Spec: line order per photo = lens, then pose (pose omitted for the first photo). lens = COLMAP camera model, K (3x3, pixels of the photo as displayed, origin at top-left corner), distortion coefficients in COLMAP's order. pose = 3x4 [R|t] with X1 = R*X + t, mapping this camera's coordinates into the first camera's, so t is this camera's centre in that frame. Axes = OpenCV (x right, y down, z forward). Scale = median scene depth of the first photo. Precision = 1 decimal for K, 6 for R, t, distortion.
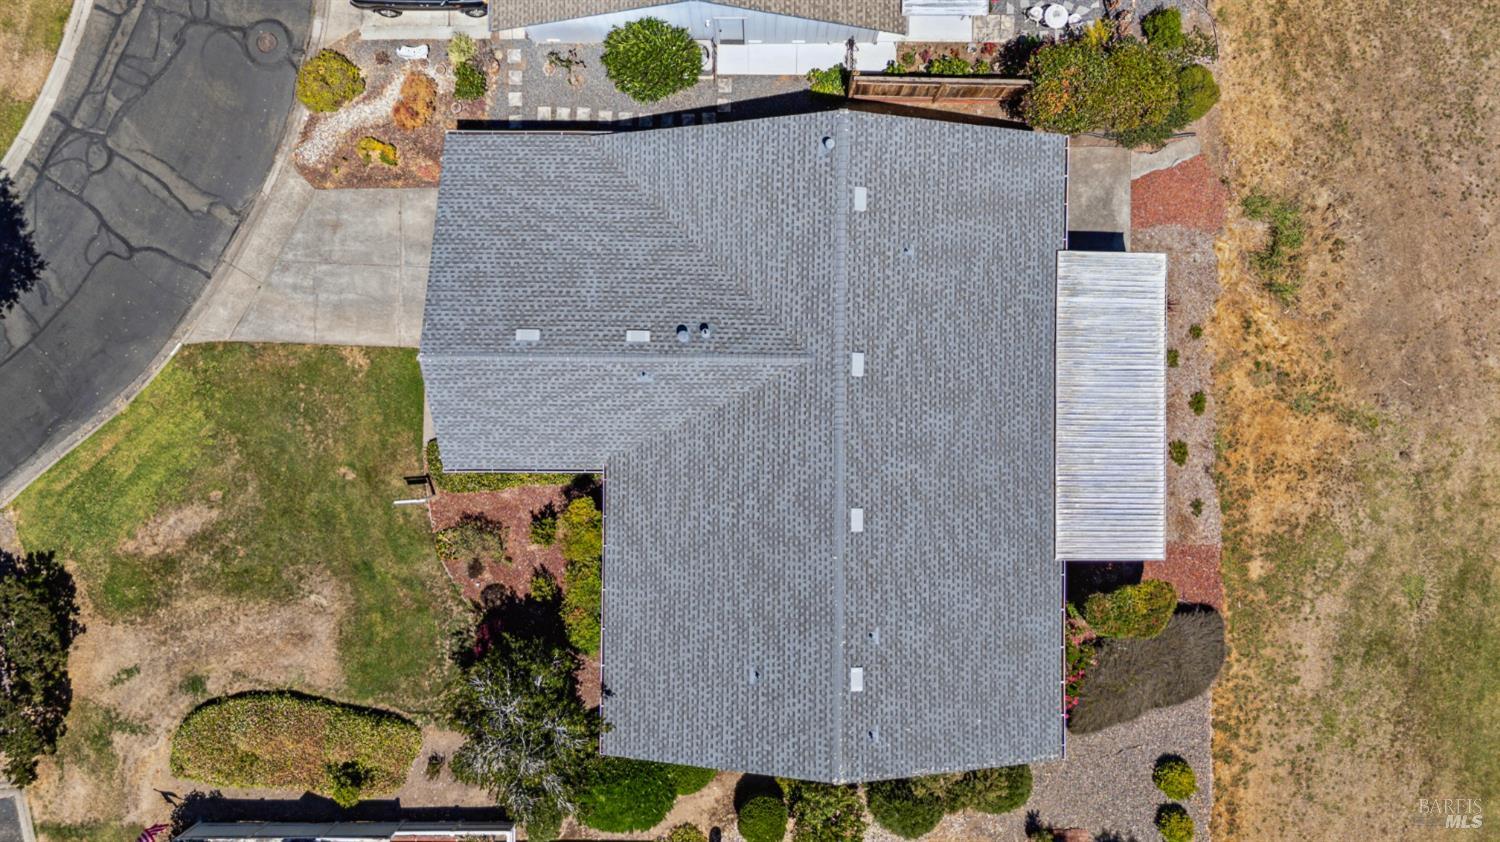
lens RADIAL K [[1099.6, 0, 750.0], [0, 1099.6, 421.0], [0, 0, 1]] dist [0.071851, -0.007342]
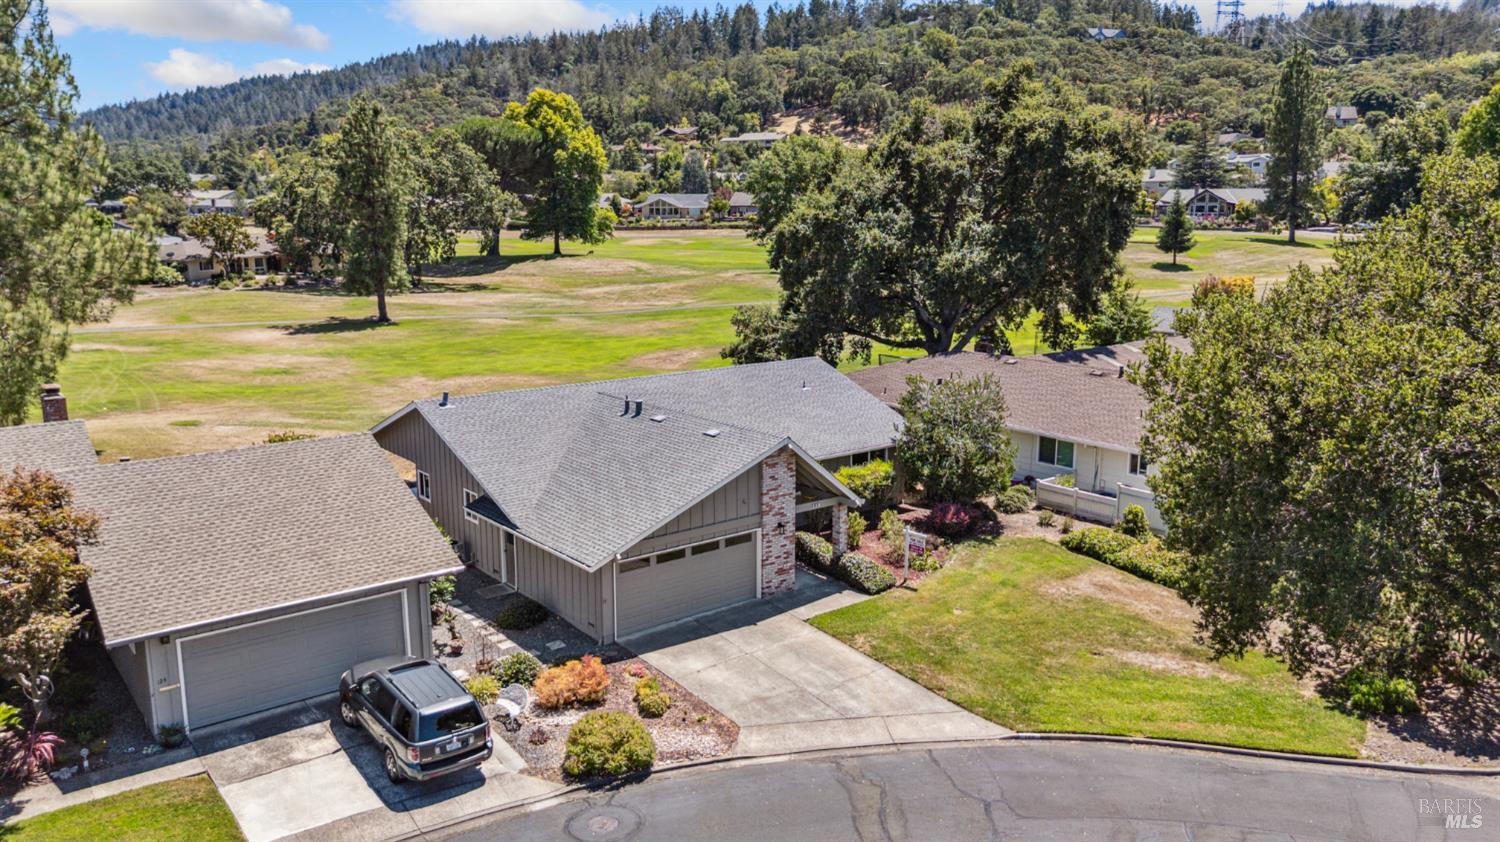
lens RADIAL K [[1099.6, 0, 750.0], [0, 1099.6, 421.0], [0, 0, 1]] dist [0.071851, -0.007342]
pose [[-0.618303, -0.129614, 0.775178, -0.950010], [0.785852, -0.116689, 0.607306, -0.634689], [0.011740, 0.984674, 0.174007, 0.679706]]
